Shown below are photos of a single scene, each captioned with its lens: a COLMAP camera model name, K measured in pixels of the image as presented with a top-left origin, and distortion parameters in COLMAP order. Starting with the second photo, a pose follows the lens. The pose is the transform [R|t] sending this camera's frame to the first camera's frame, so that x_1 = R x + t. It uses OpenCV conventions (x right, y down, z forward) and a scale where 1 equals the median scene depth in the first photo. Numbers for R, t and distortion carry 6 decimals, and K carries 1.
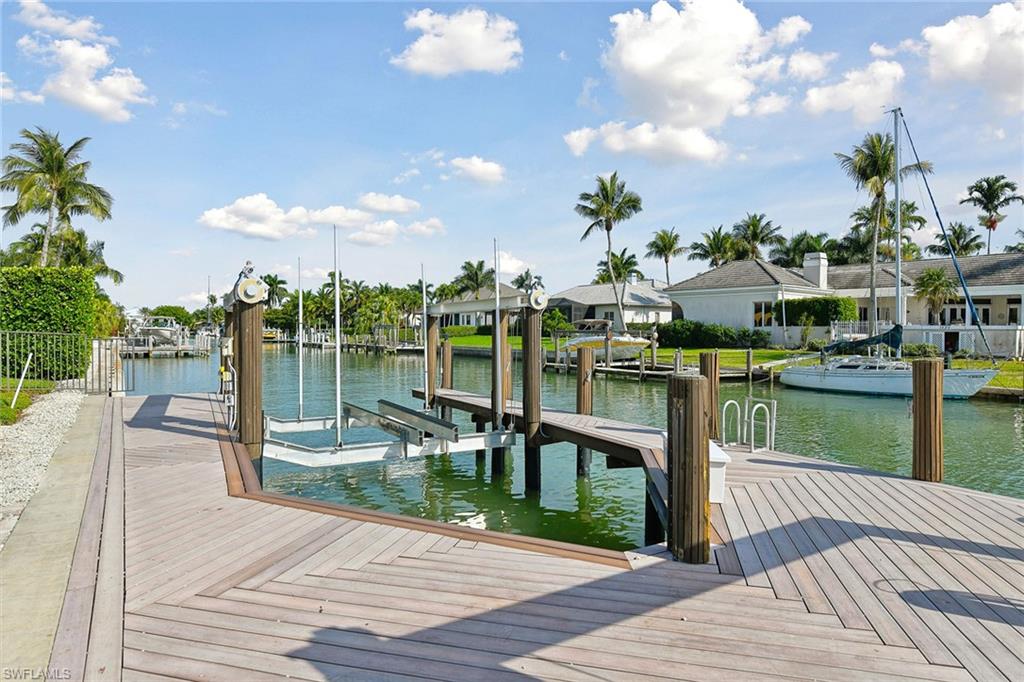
lens RADIAL K [[608.7, 0, 512.0], [0, 608.7, 341.0], [0, 0, 1]] dist [-0.004392, -0.000635]
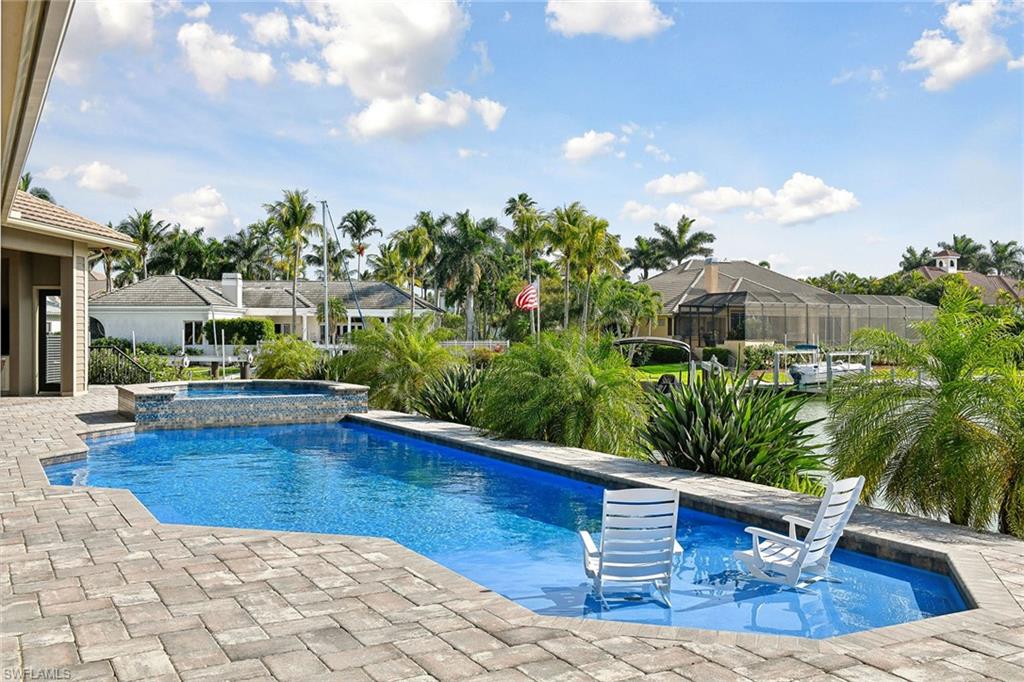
lens RADIAL K [[970.8, 0, 512.2], [0, 970.8, 337.9], [0, 0, 1]] dist [0.017028, 0.013481]
pose [[0.658017, -0.010826, 0.752925, -0.467552], [0.012608, 0.999915, 0.003359, -0.033008], [-0.752897, 0.007283, 0.658098, -0.491261]]
